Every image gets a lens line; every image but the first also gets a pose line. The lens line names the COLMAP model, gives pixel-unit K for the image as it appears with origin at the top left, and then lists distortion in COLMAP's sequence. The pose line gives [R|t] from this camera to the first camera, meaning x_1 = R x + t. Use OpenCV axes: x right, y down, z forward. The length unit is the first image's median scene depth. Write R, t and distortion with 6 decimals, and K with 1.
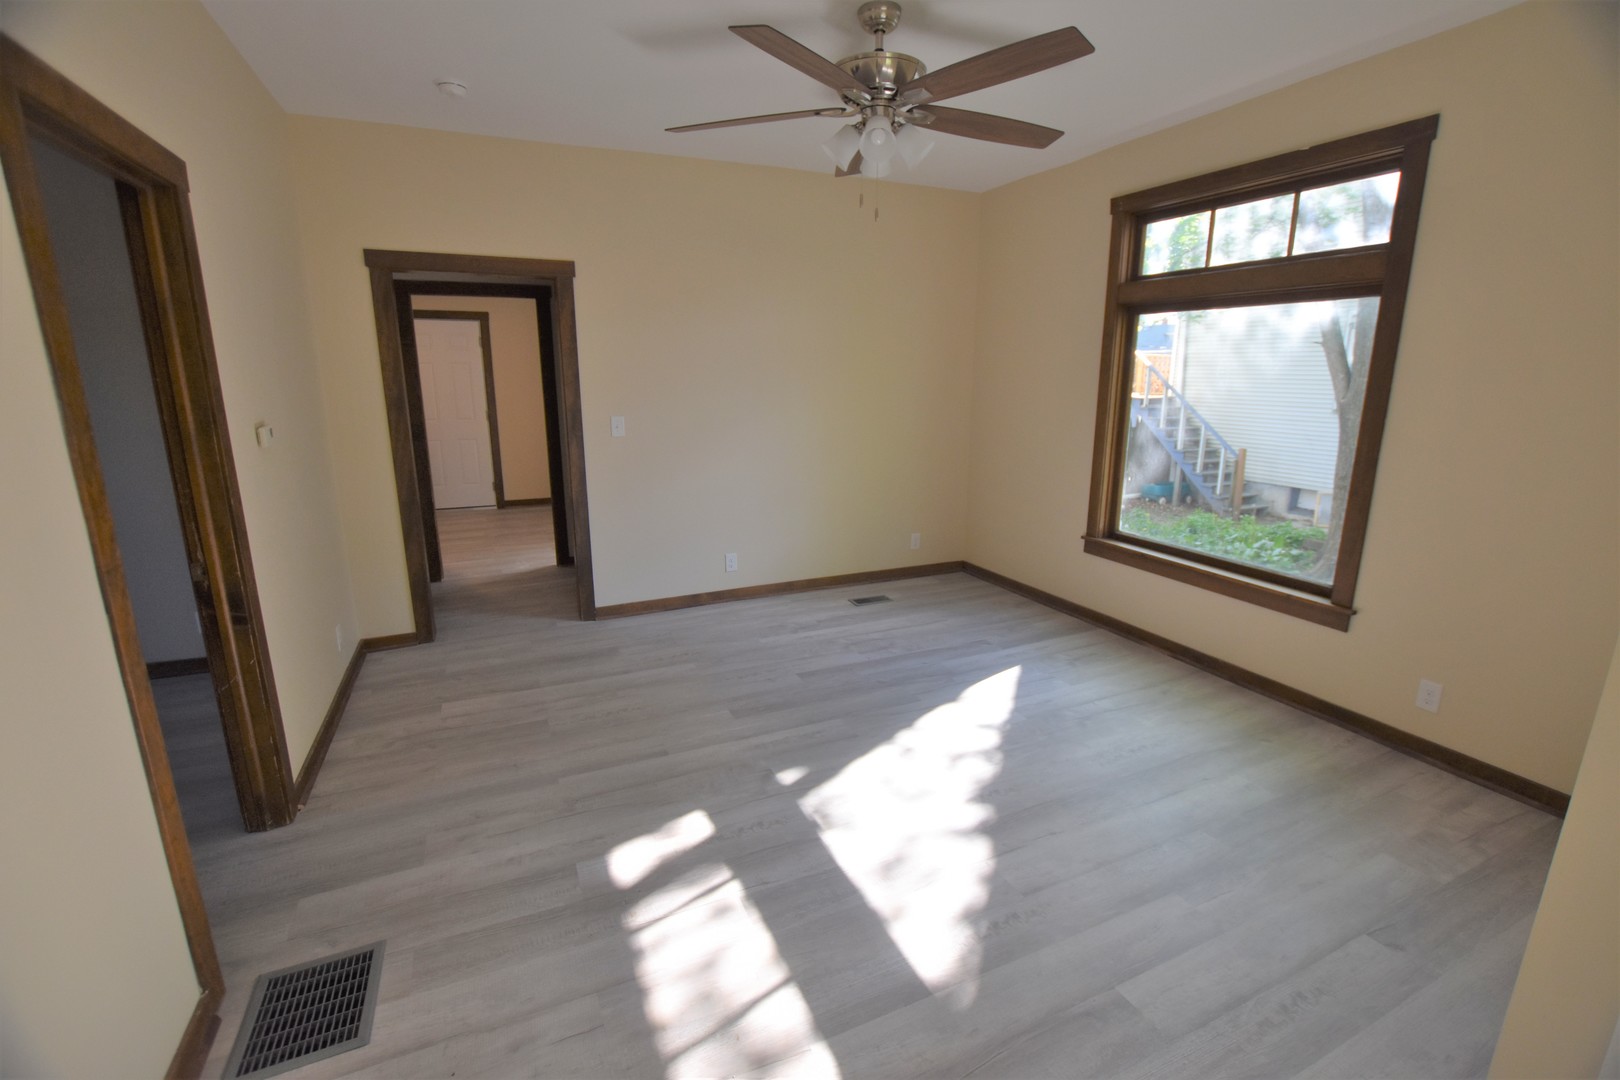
lens RADIAL K [[714.6, 0, 816.3], [0, 714.6, 544.7], [0, 0, 1]] dist [-0.032124, 0.002993]
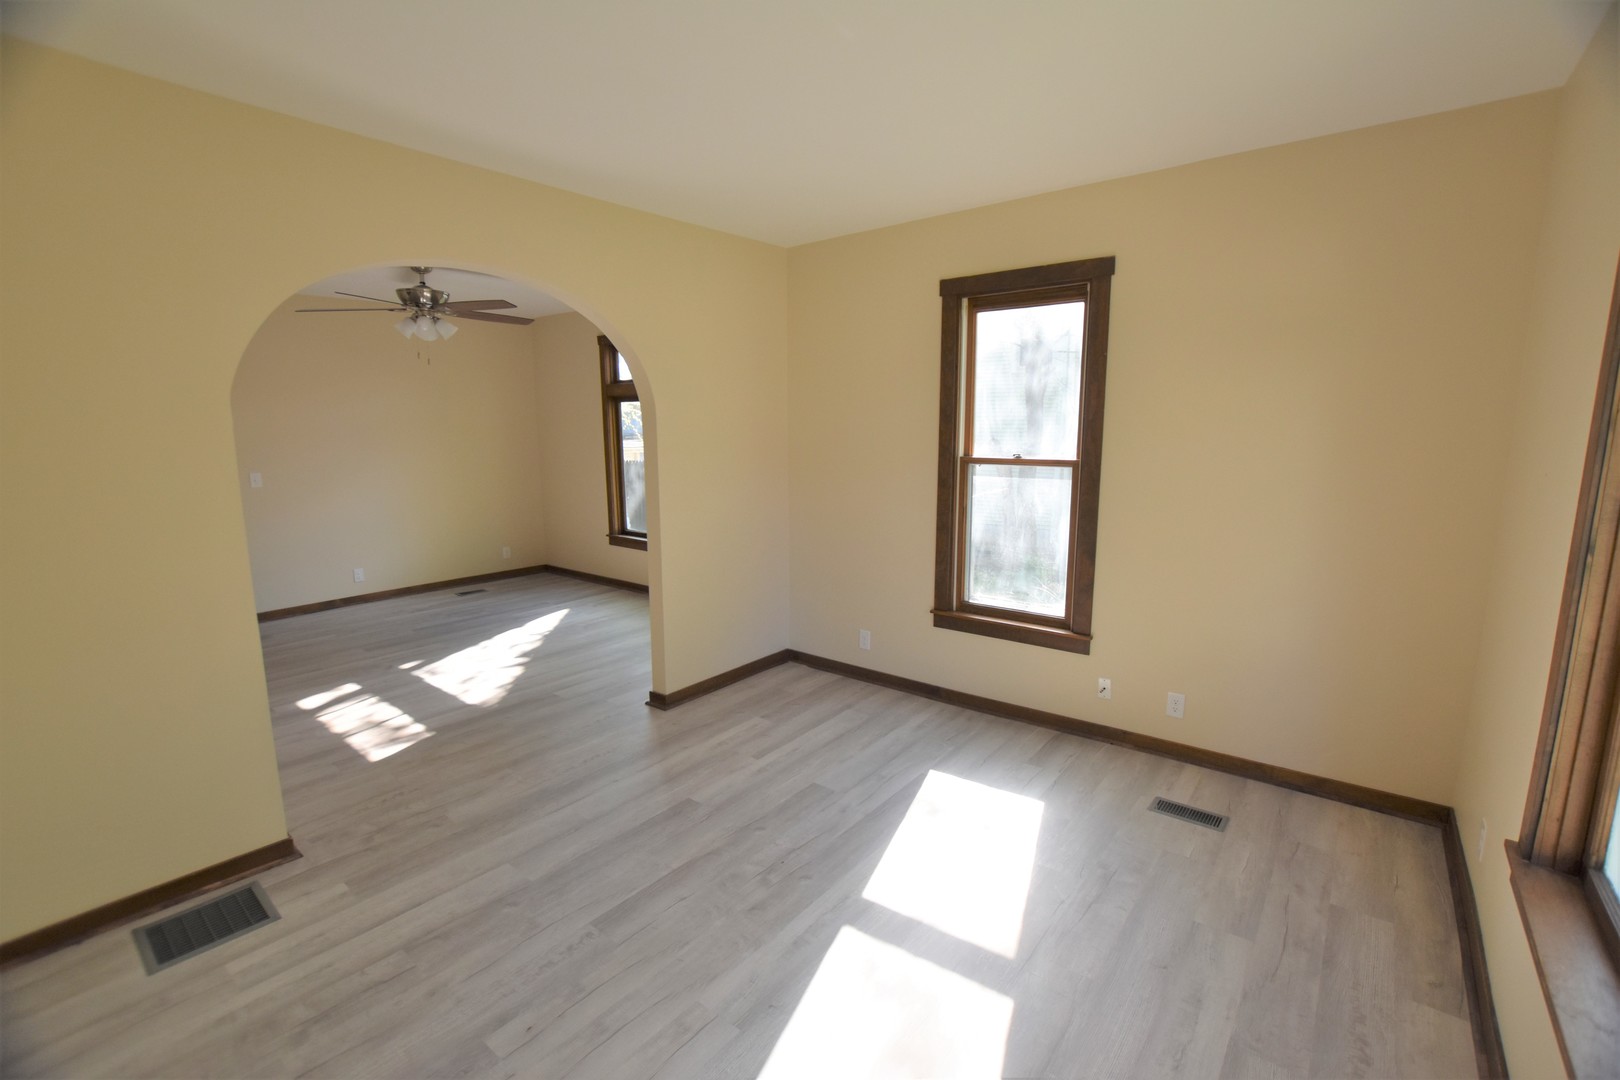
lens RADIAL K [[714.6, 0, 820.0], [0, 714.6, 545.9], [0, 0, 1]] dist [-0.032124, 0.002993]
pose [[0.891071, -0.080709, 0.446630, 0.099873], [0.111000, 0.992931, -0.042028, 0.174150], [-0.440080, 0.087026, 0.893731, -0.857531]]
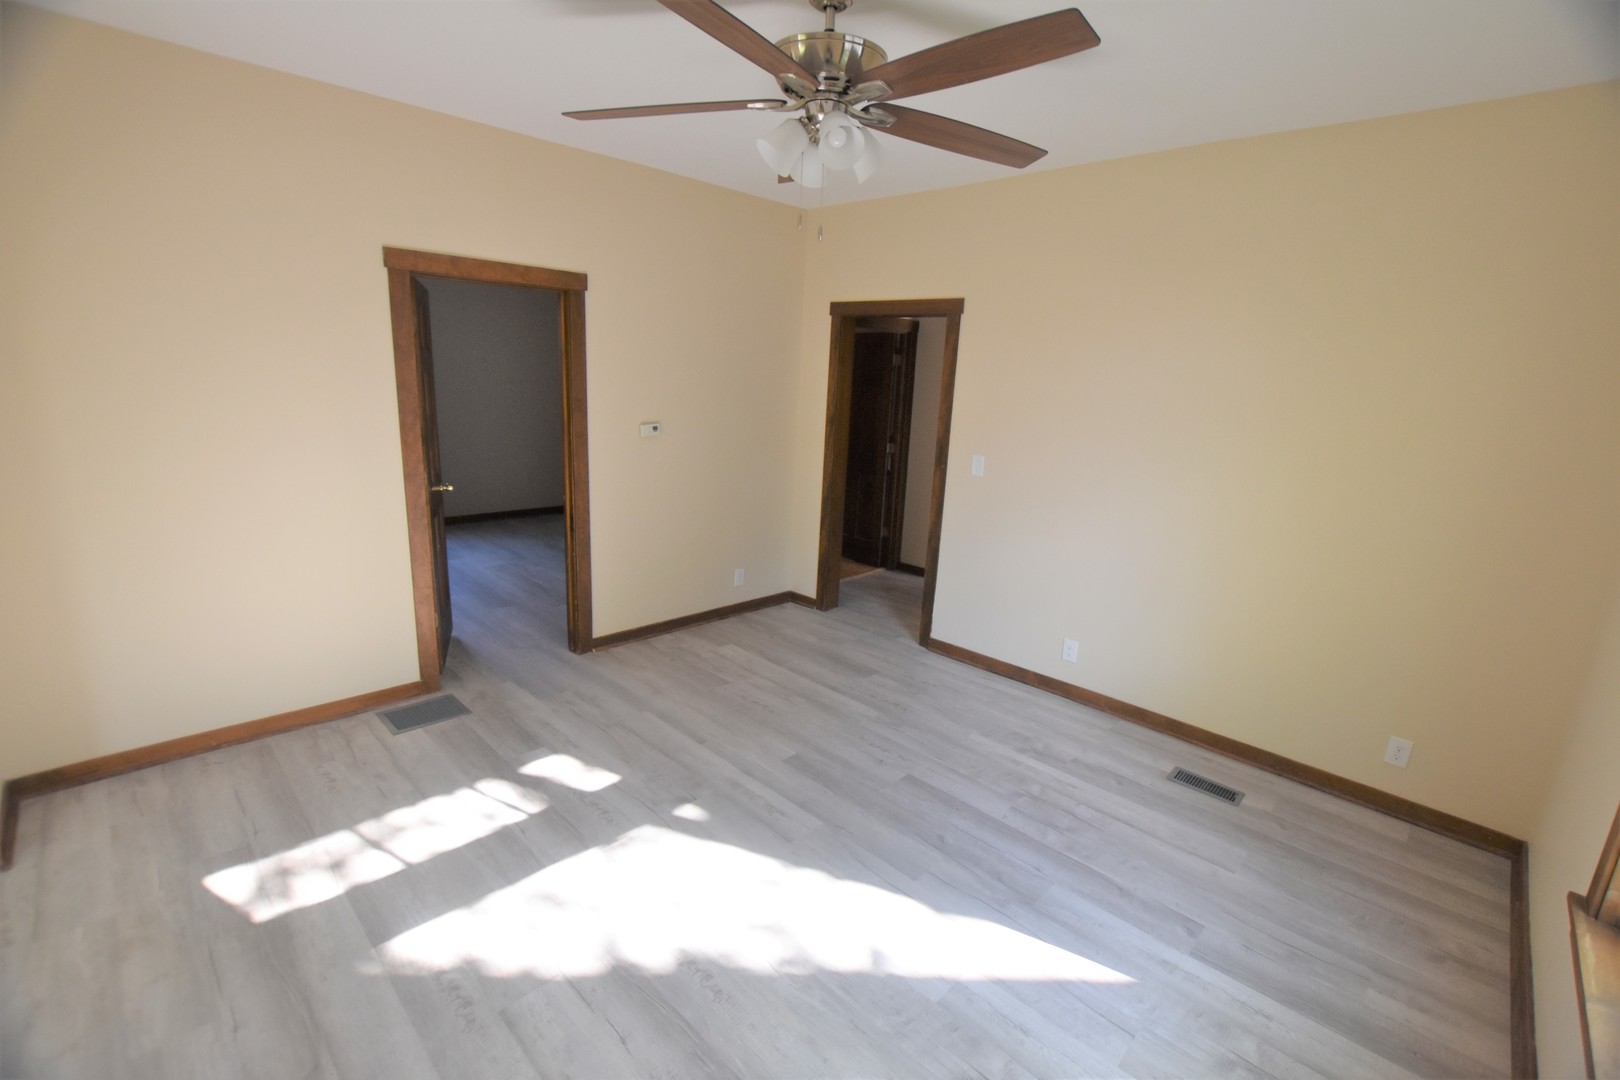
lens RADIAL K [[714.6, 0, 813.5], [0, 714.6, 541.7], [0, 0, 1]] dist [-0.032124, 0.002993]
pose [[0.352093, 0.228999, -0.907519, 0.675675], [-0.264891, 0.954346, 0.138045, -0.178130], [0.897699, 0.191789, 0.396678, 0.552068]]
